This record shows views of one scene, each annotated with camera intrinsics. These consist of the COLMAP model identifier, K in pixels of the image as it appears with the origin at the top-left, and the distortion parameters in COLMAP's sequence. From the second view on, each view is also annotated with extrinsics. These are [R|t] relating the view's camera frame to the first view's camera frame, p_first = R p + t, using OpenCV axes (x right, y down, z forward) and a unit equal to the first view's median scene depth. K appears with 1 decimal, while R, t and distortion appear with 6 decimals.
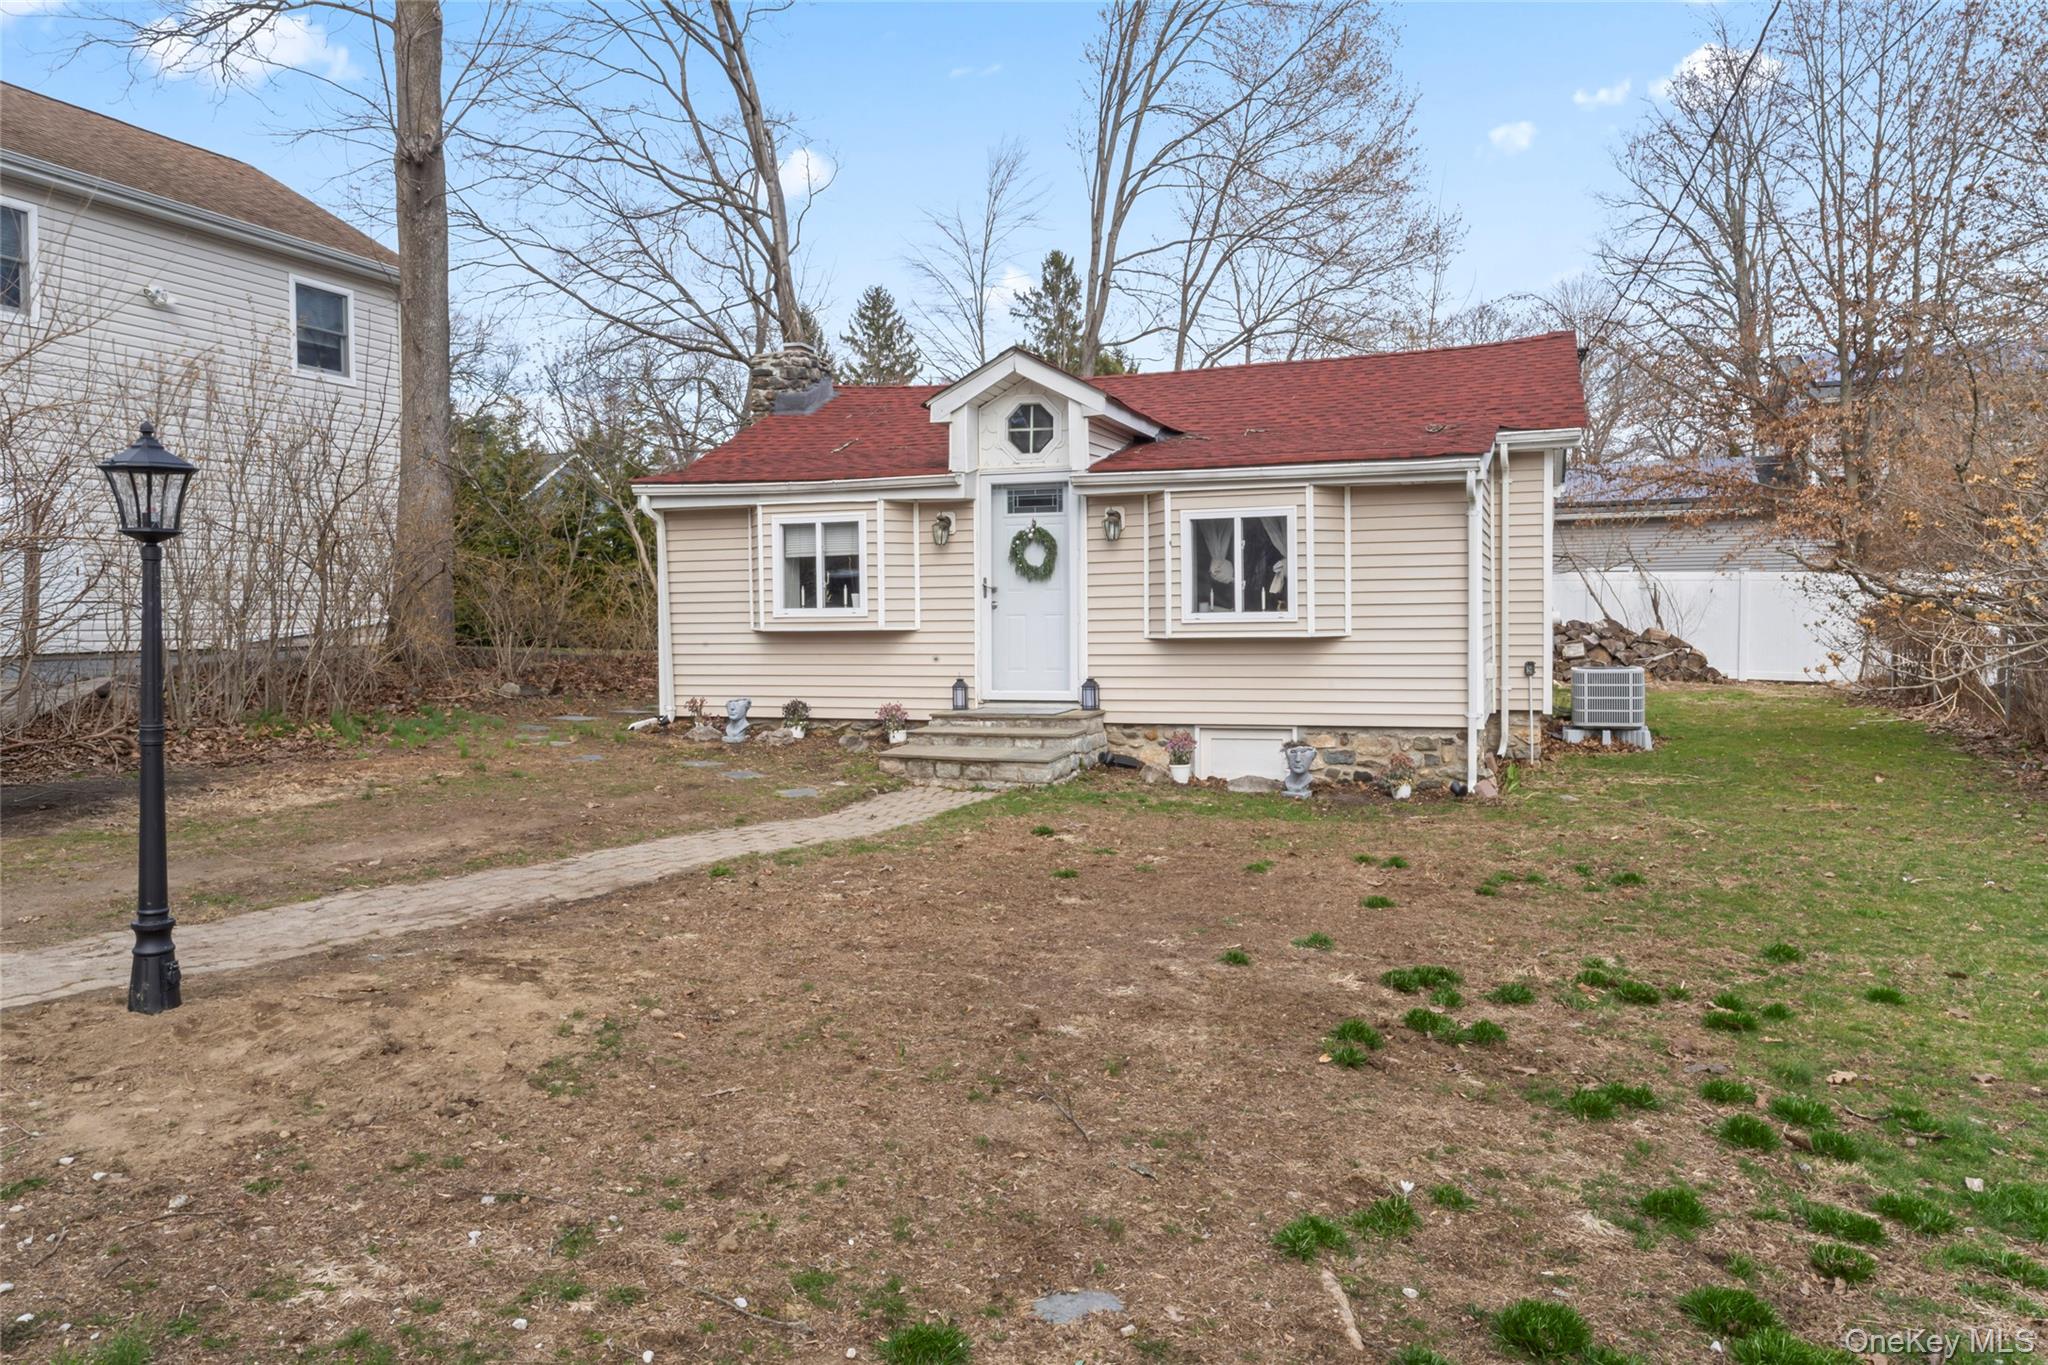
lens RADIAL K [[1380.2, 0, 1022.6], [0, 1380.2, 694.1], [0, 0, 1]] dist [-0.002049, 0.000562]
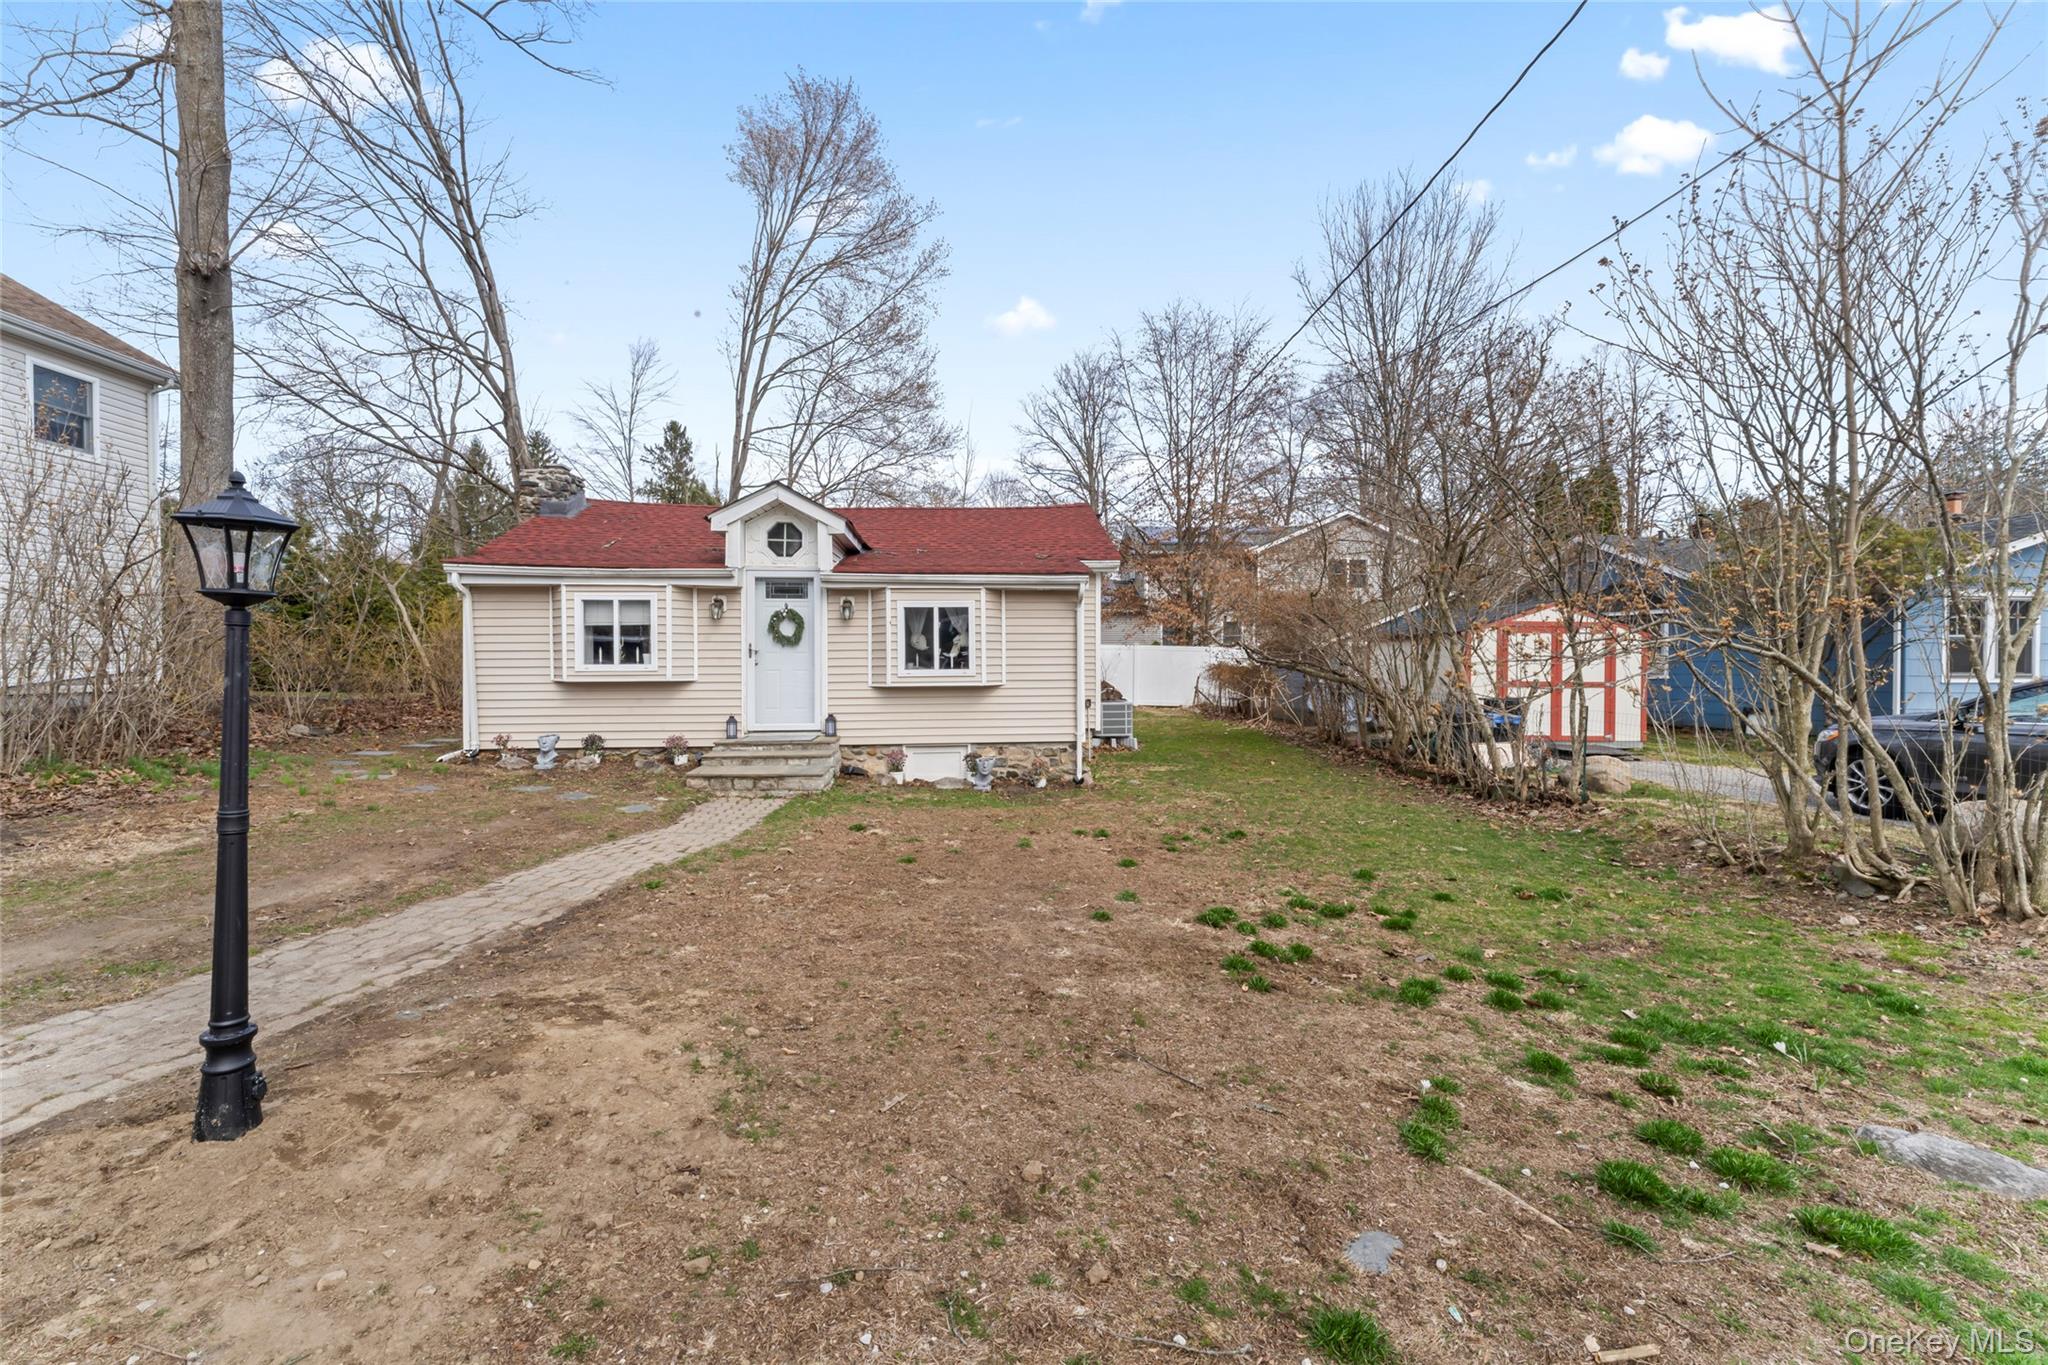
lens RADIAL K [[858.4, 0, 1026.2], [0, 858.4, 693.2], [0, 0, 1]] dist [-0.003981, -0.000017]
pose [[0.913197, -0.007528, 0.407449, -0.129653], [0.017610, 0.999624, -0.021001, -0.011088], [-0.407138, 0.026353, 0.912986, 0.095466]]
